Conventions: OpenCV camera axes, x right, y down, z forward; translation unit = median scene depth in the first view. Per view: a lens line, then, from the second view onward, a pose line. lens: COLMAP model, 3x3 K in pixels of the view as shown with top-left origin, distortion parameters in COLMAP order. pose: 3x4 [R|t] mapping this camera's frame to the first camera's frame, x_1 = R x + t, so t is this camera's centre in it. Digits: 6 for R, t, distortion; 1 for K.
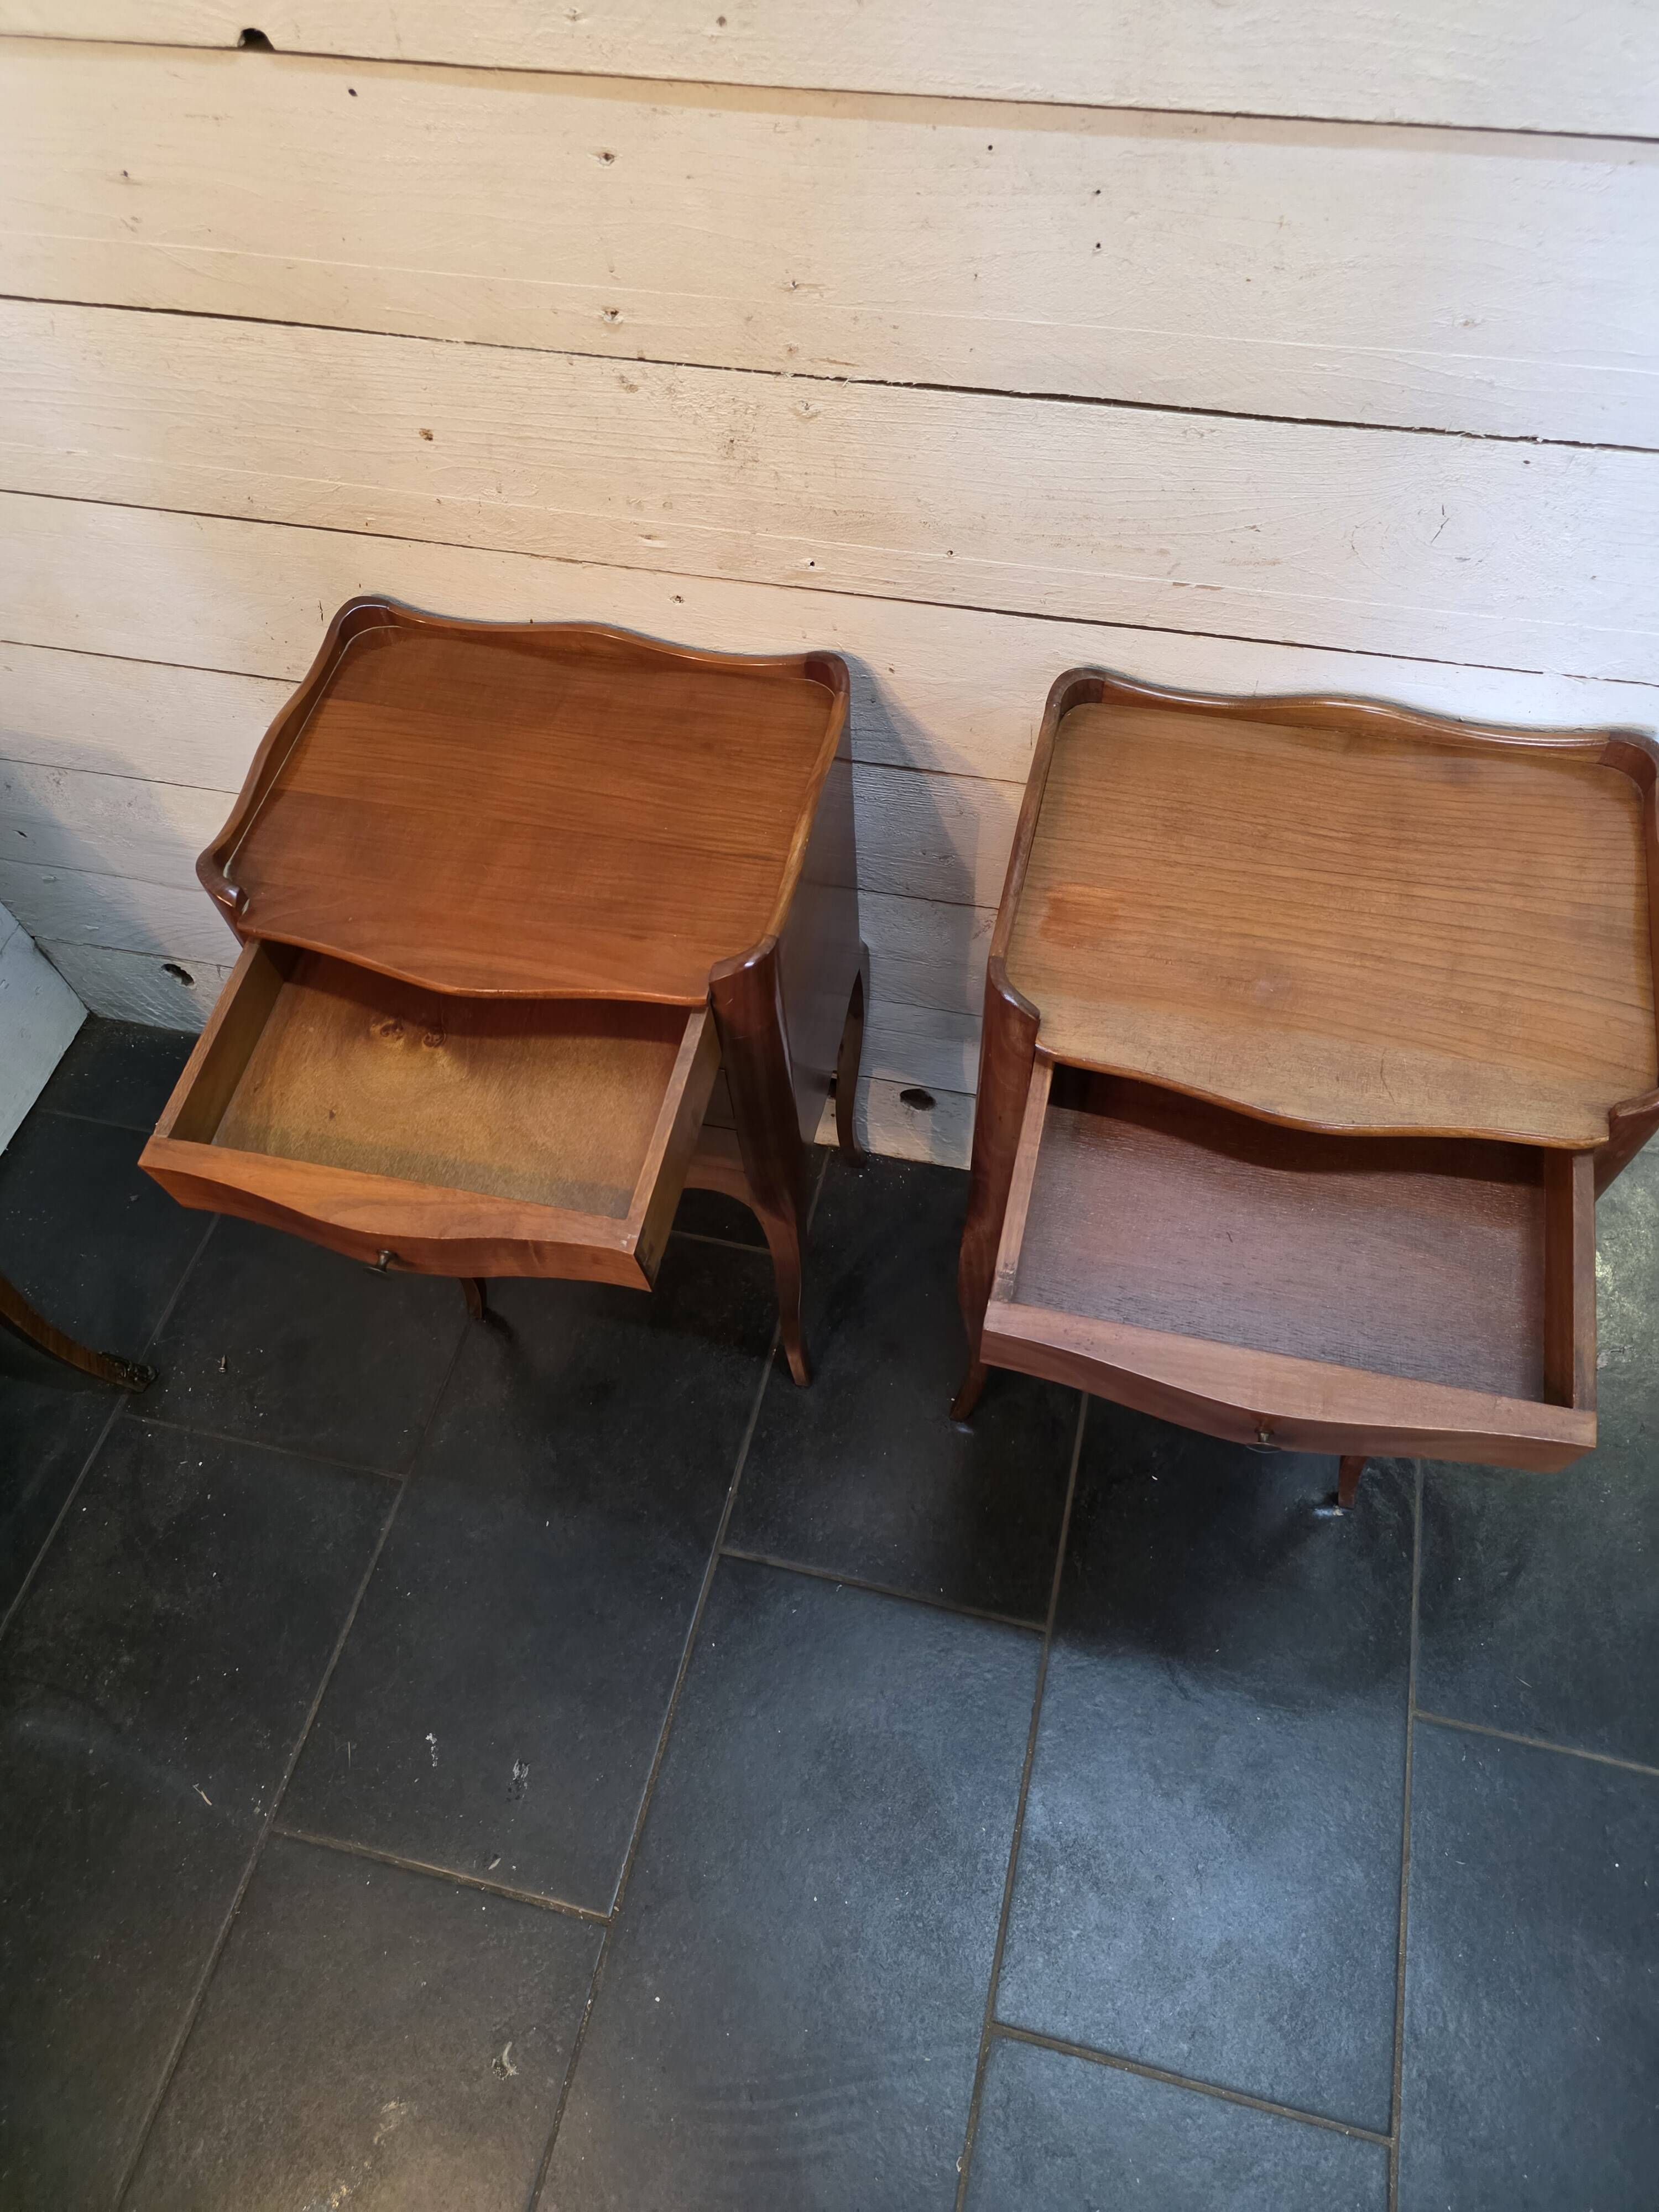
lens RADIAL K [[1461.3, 0, 829.5], [0, 1461.3, 1106.0], [0, 0, 1]] dist [0.055152, -0.048968]
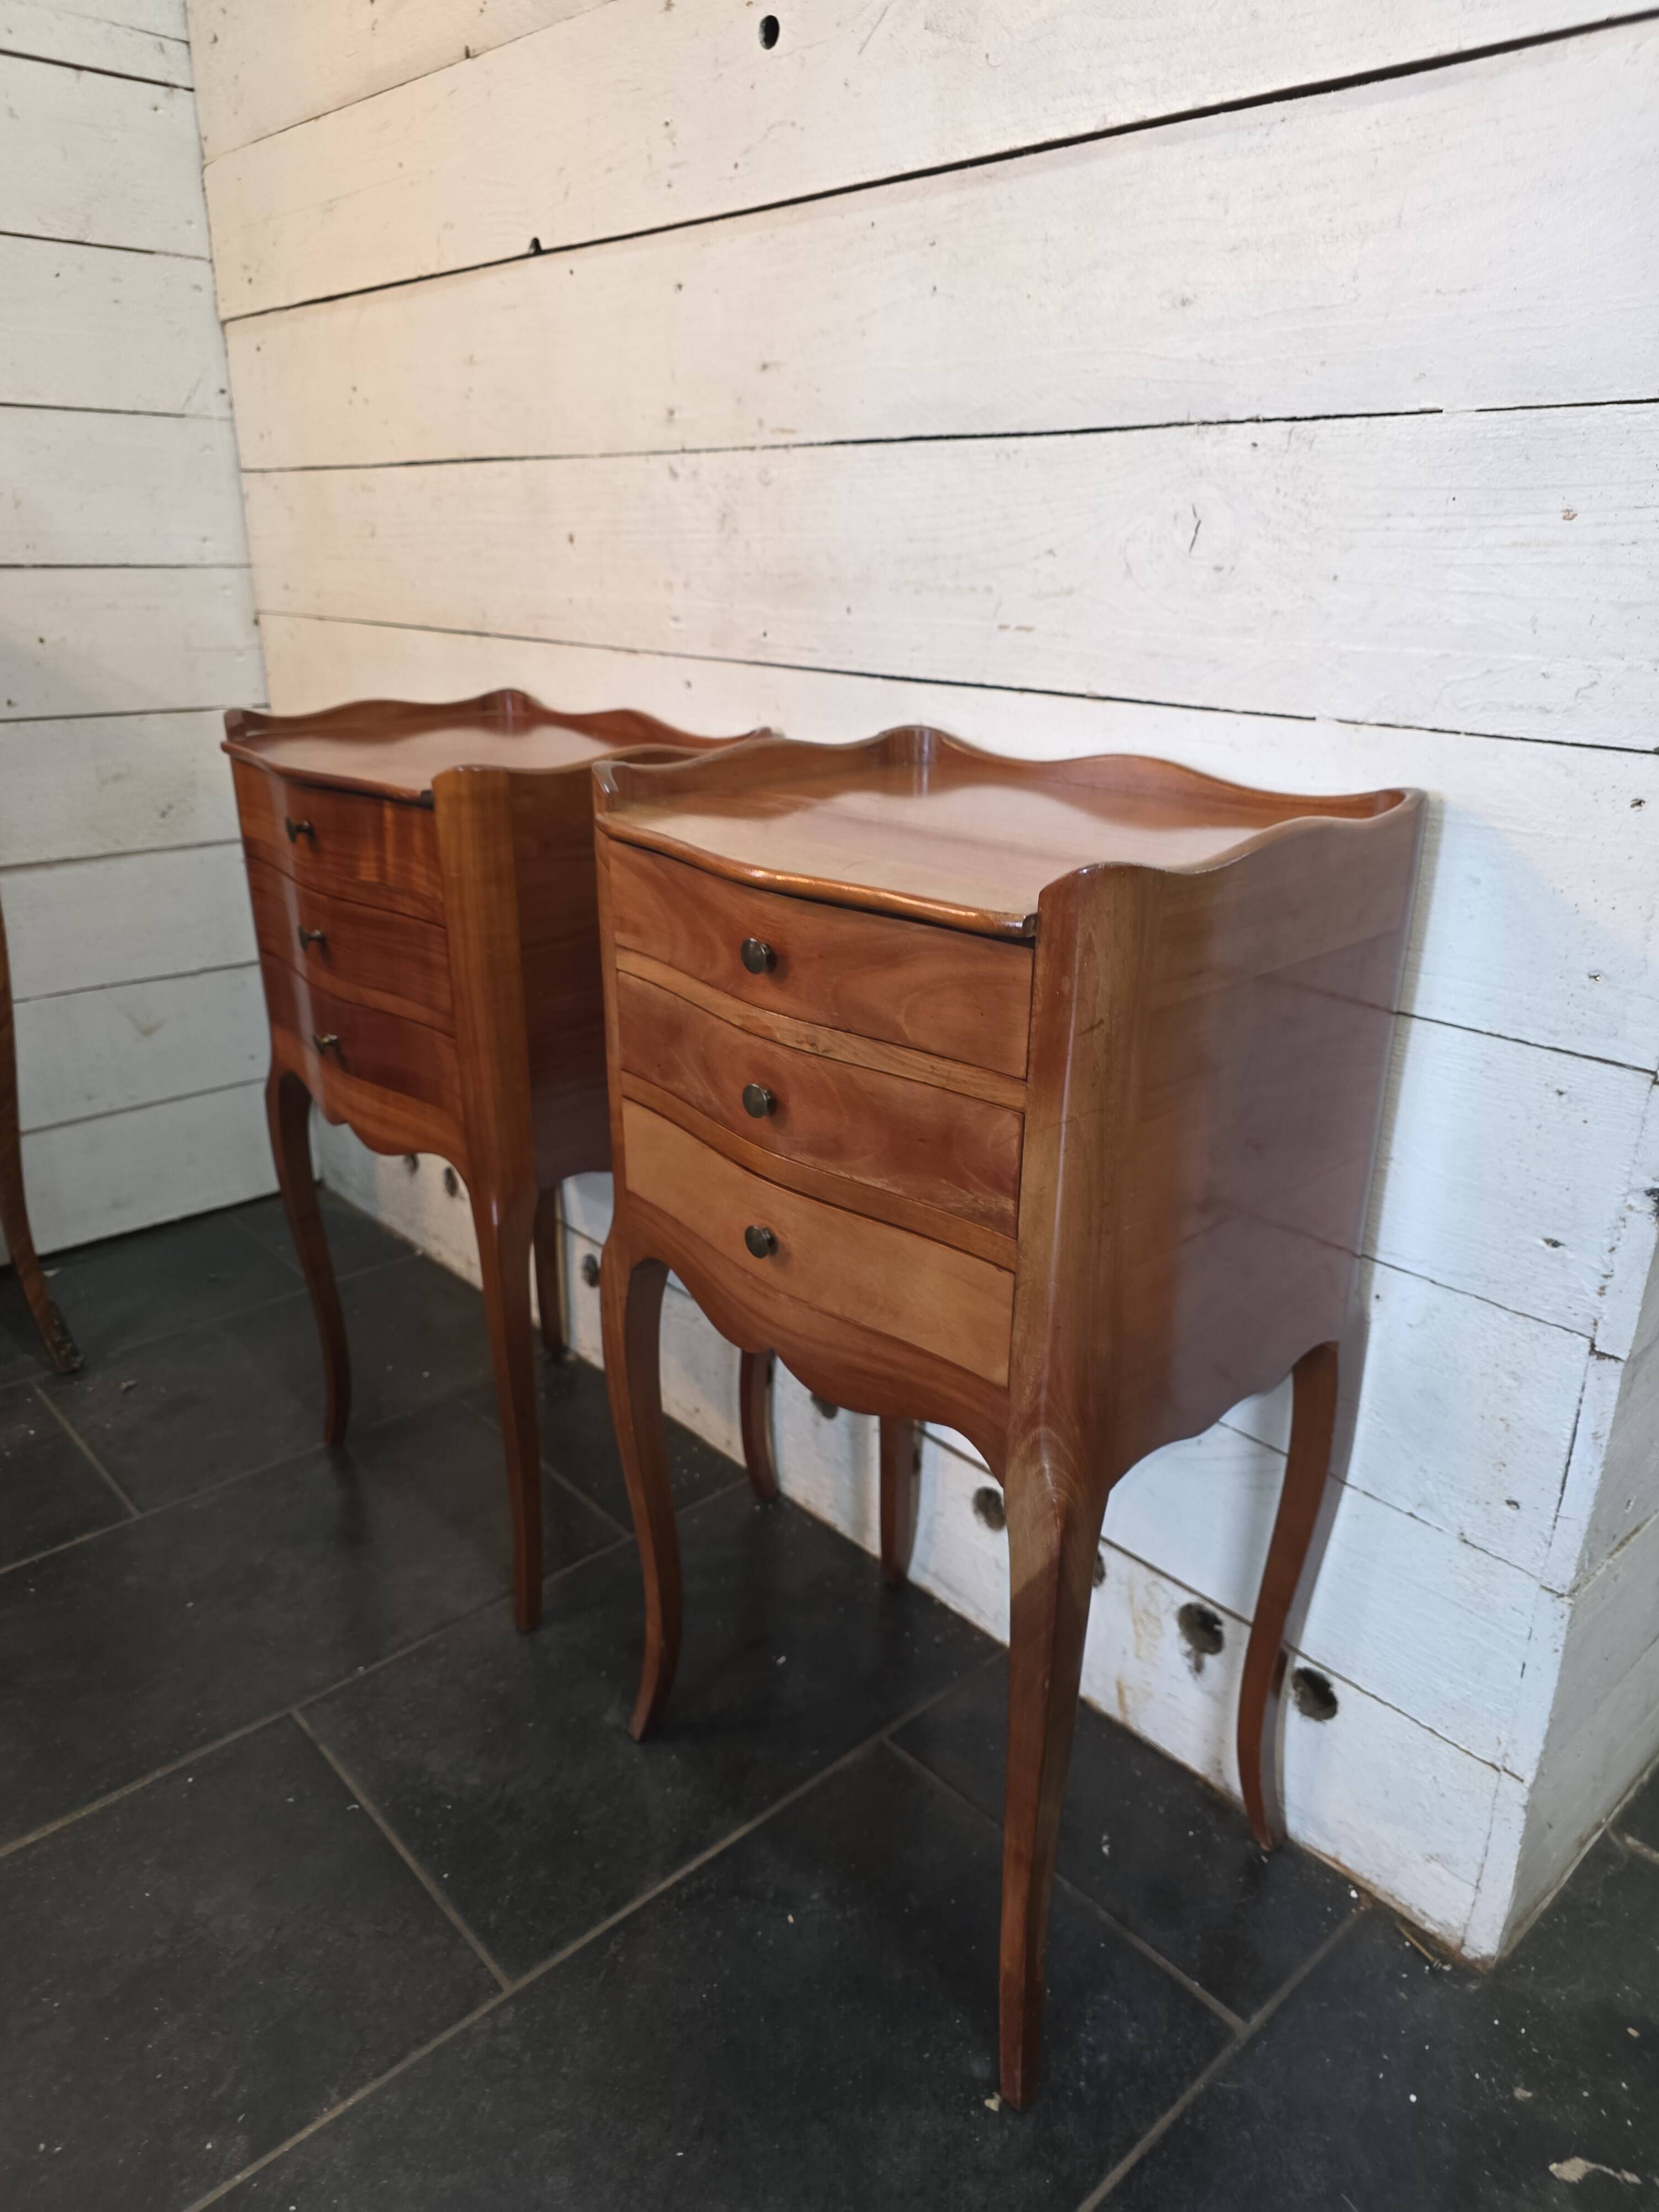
lens RADIAL K [[1486.4, 0, 832.0], [0, 1486.4, 1117.8], [0, 0, 1]] dist [0.040343, -0.034614]
pose [[0.828862, 0.253286, -0.498833, 0.727273], [-0.498214, 0.739797, -0.452197, 0.422342], [0.254500, 0.623335, 0.739380, 0.398357]]
